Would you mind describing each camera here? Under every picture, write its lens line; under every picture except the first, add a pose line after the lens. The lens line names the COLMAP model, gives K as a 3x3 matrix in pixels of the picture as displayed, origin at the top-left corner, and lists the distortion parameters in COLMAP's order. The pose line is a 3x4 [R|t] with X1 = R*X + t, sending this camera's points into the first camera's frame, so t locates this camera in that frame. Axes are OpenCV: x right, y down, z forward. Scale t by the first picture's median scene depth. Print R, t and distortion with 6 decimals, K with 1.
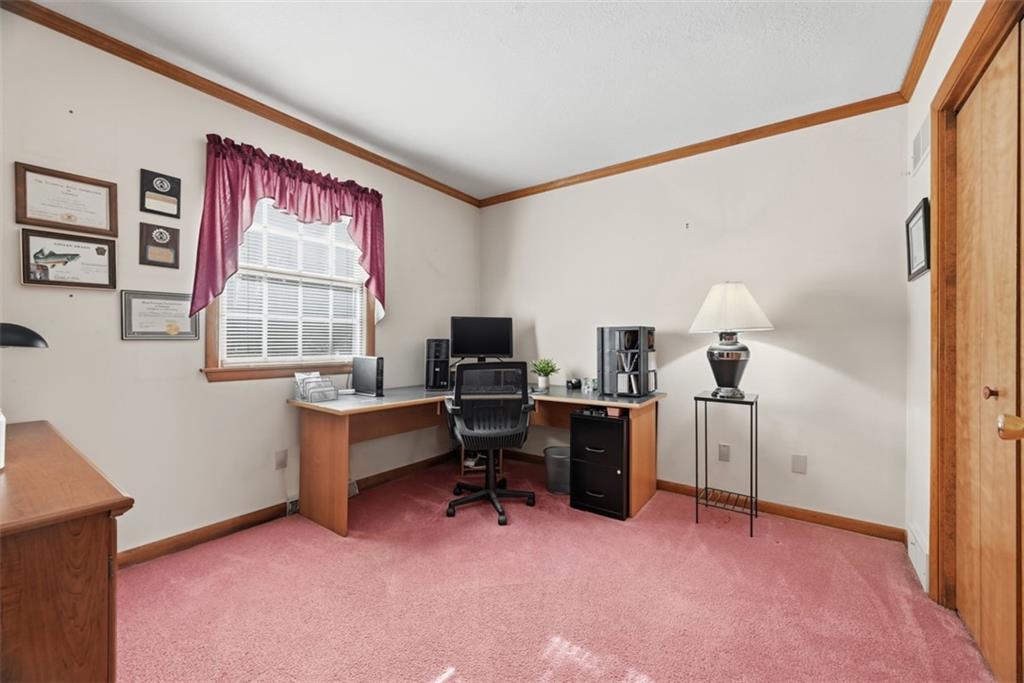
lens RADIAL K [[411.2, 0, 514.4], [0, 411.2, 344.2], [0, 0, 1]] dist [-0.001057, 0.000088]
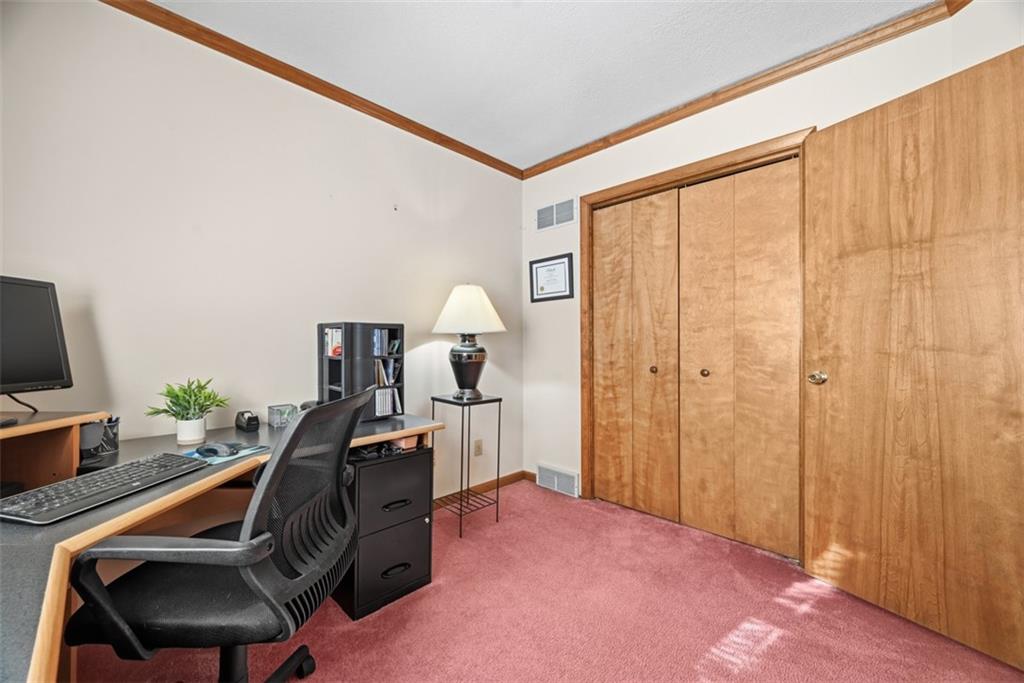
lens RADIAL K [[411.2, 0, 514.4], [0, 411.2, 344.2], [0, 0, 1]] dist [-0.001057, 0.000088]
pose [[0.142096, -0.007814, 0.989822, -0.456244], [0.005610, 0.999959, 0.007089, -0.010794], [-0.989837, 0.004546, 0.142134, 0.736049]]
